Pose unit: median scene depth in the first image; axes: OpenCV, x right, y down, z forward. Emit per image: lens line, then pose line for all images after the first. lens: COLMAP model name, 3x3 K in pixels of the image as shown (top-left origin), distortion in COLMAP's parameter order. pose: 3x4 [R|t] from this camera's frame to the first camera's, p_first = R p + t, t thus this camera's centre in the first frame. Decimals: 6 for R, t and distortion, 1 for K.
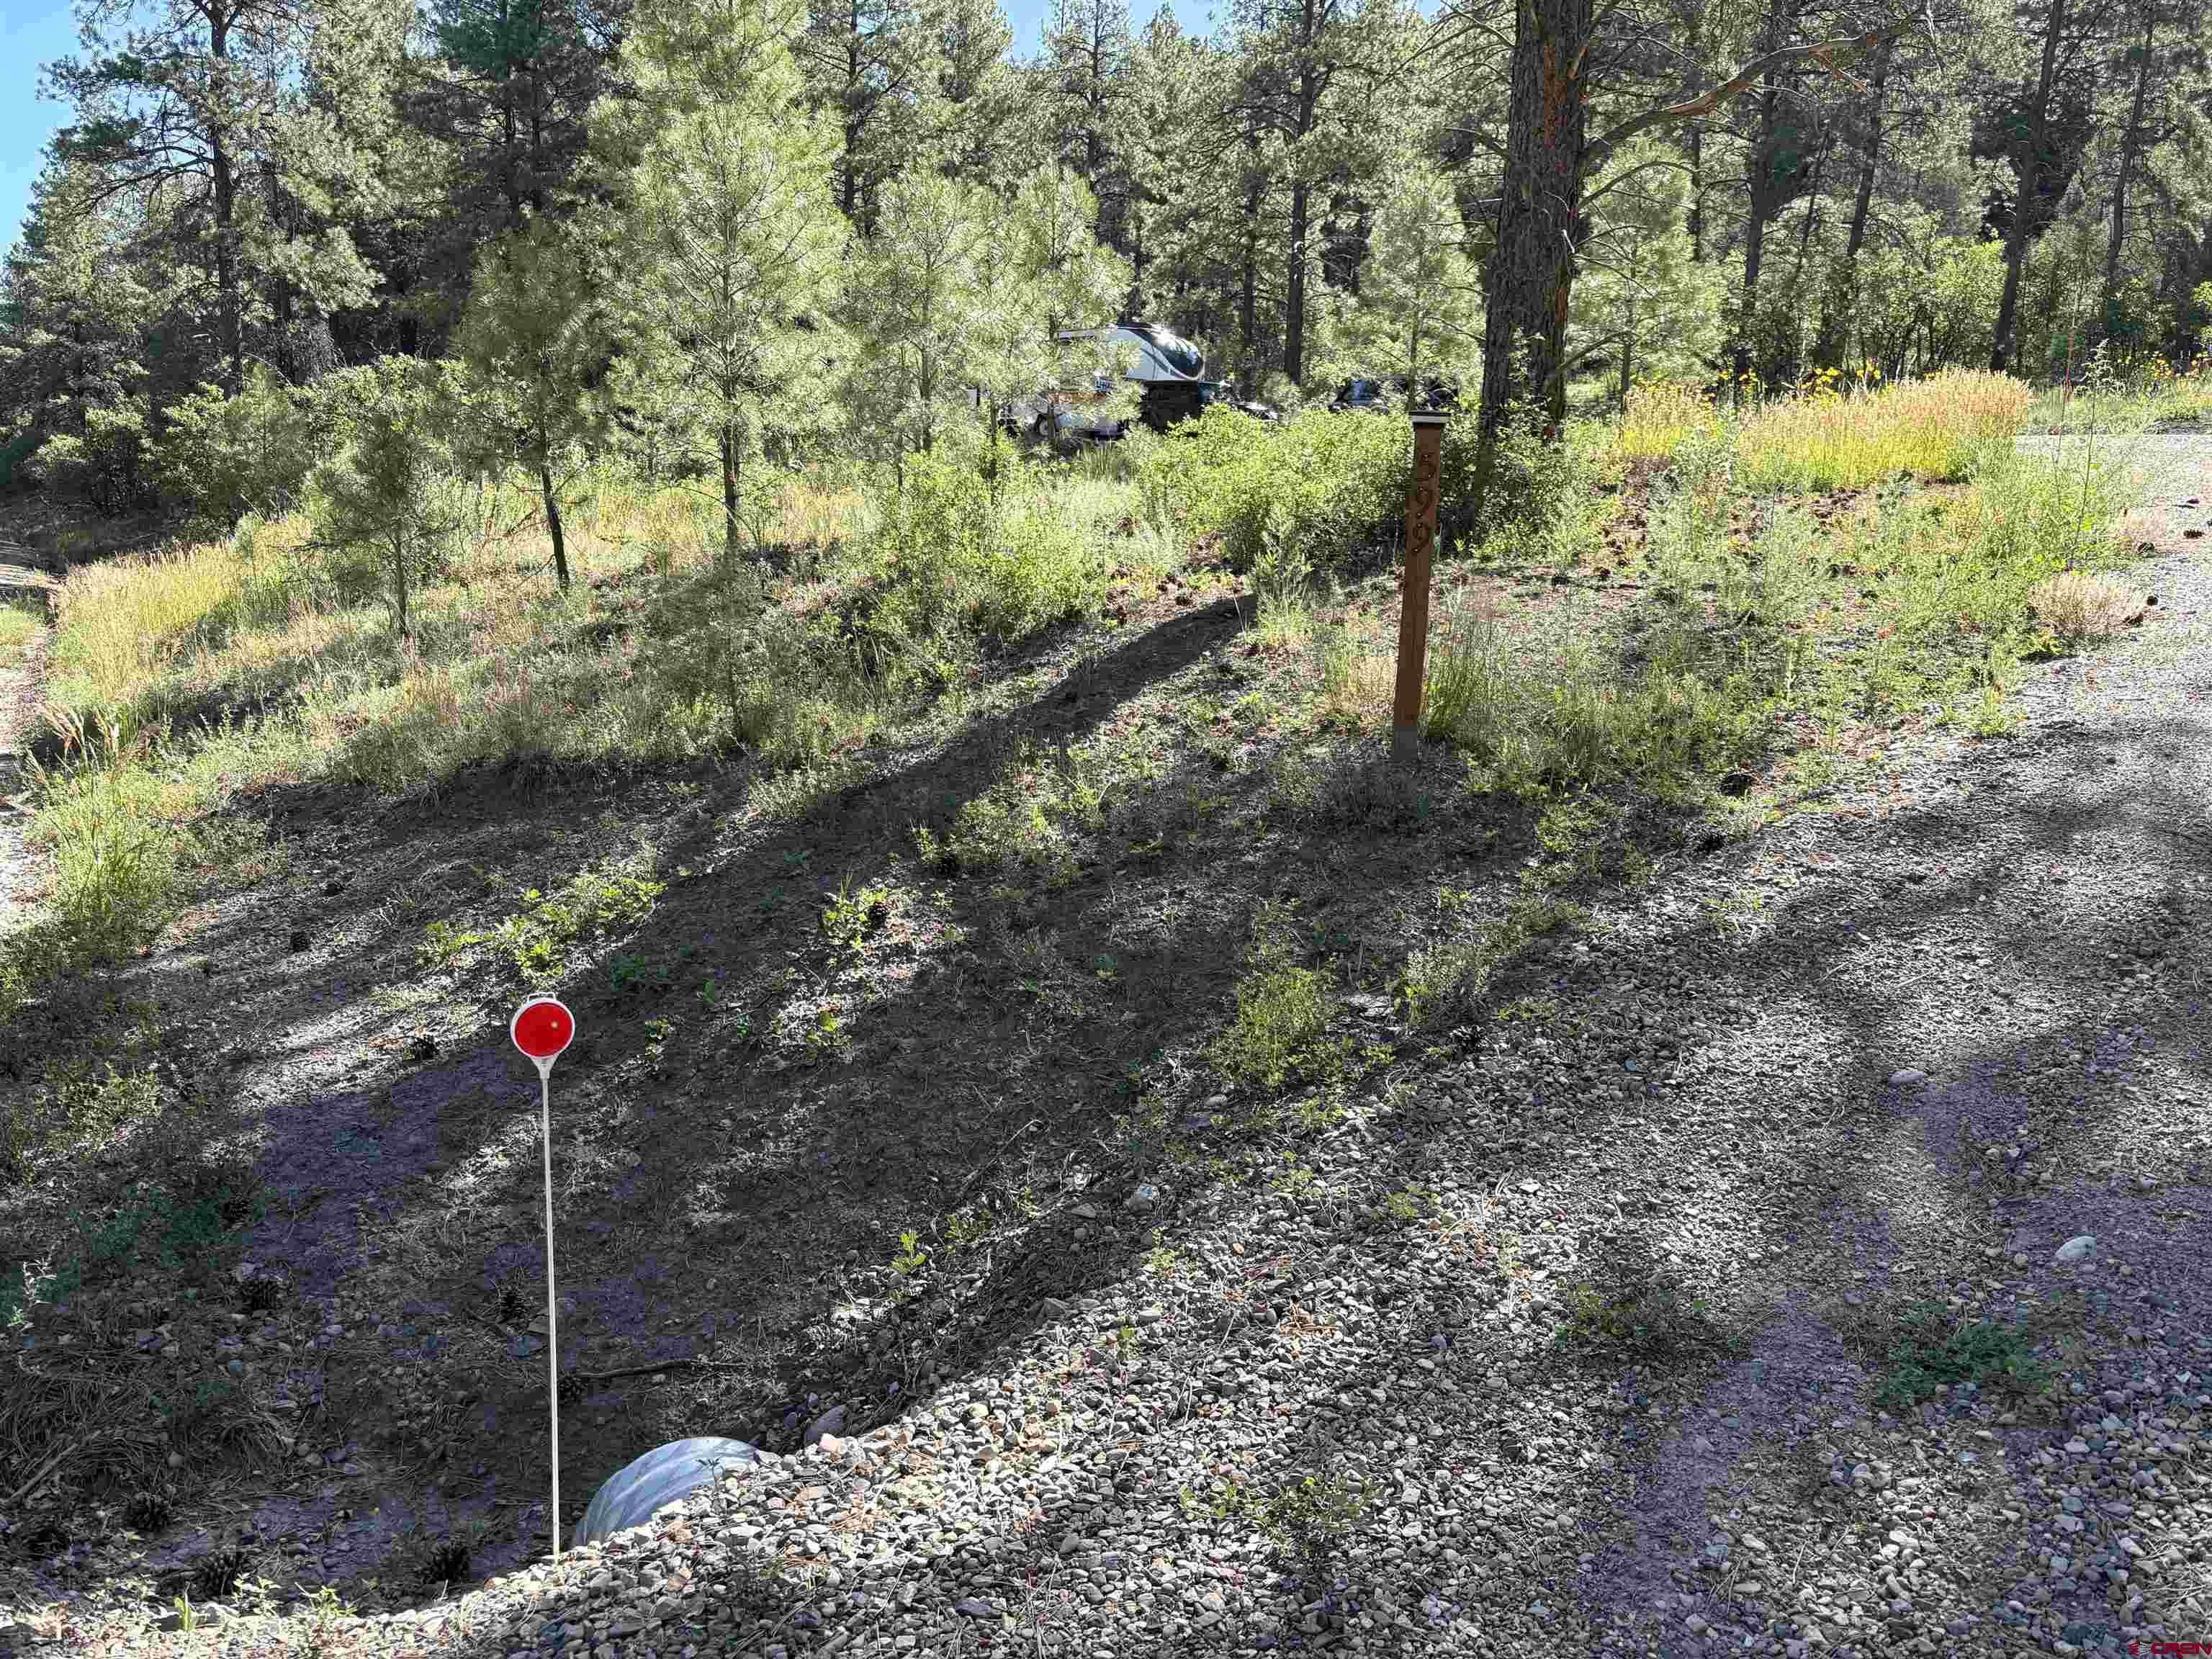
lens RADIAL K [[1627.3, 0, 1106.0], [0, 1627.3, 829.5], [0, 0, 1]] dist [0.002820, -0.005274]
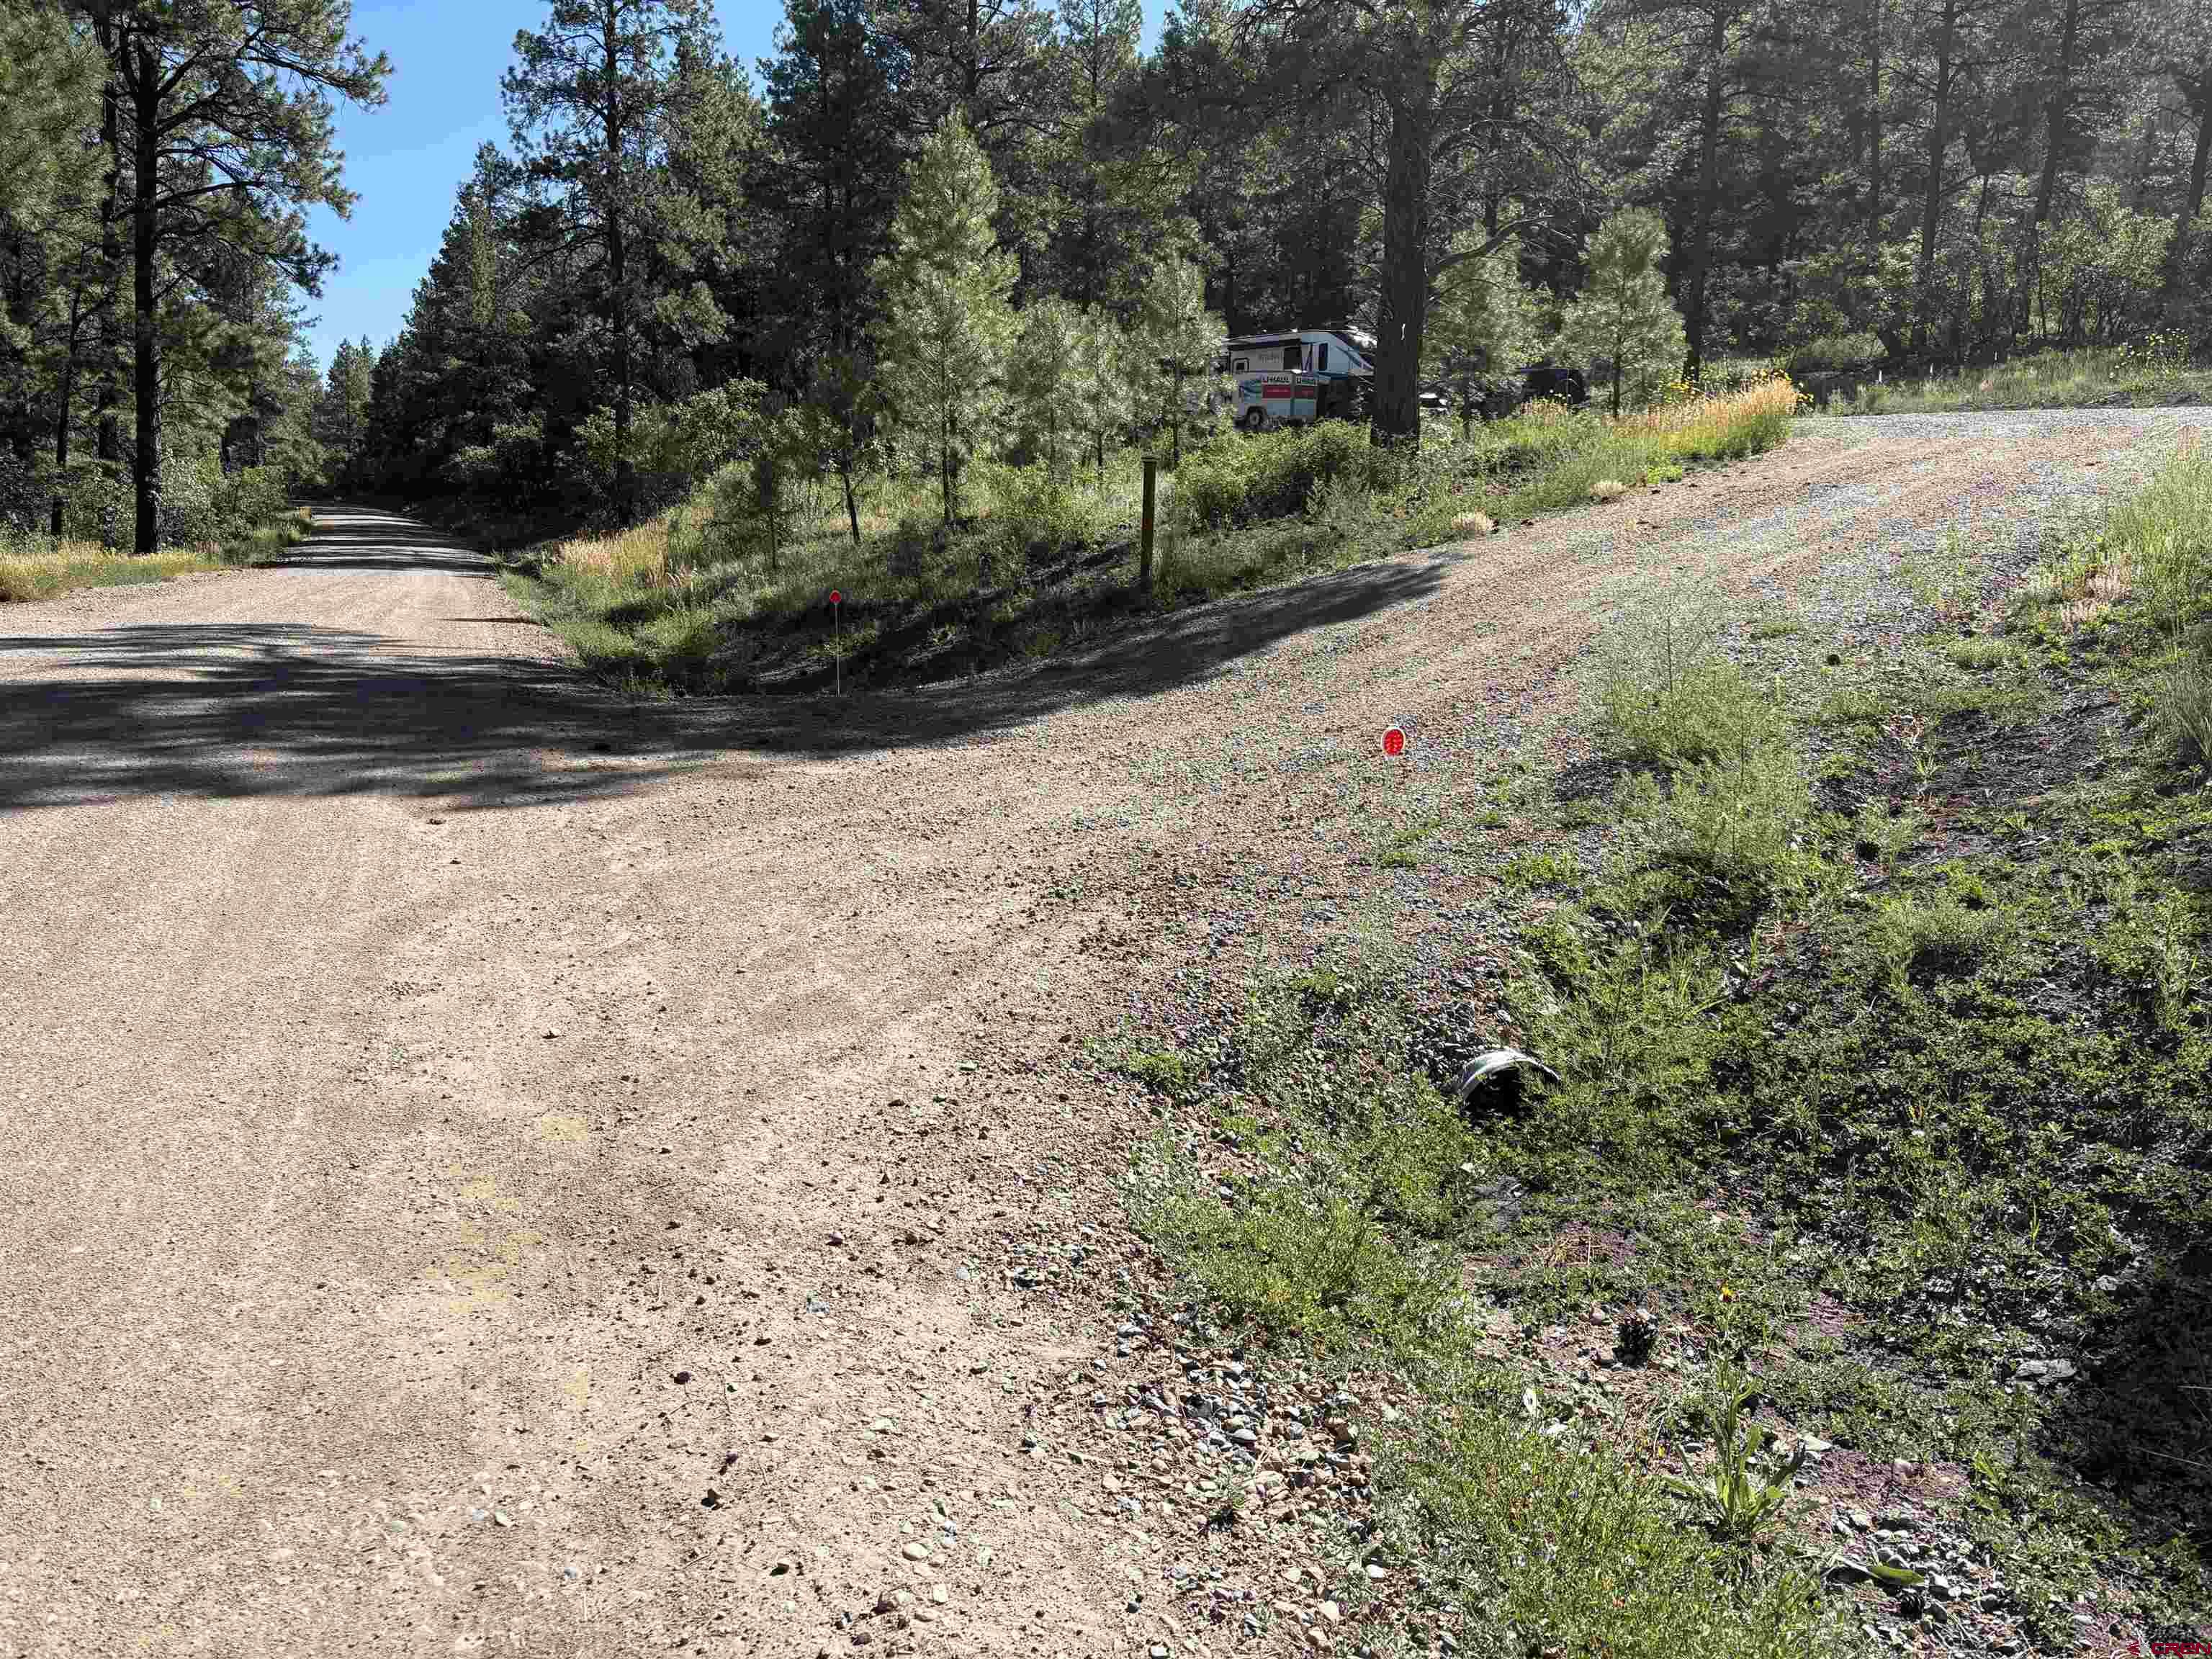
lens RADIAL K [[1627.3, 0, 1106.0], [0, 1627.3, 829.5], [0, 0, 1]] dist [0.002820, -0.005274]
pose [[0.983988, 0.011688, -0.177854, 0.077869], [-0.009325, 0.999857, 0.014118, 0.041937], [0.177993, -0.012233, 0.983956, -0.215355]]
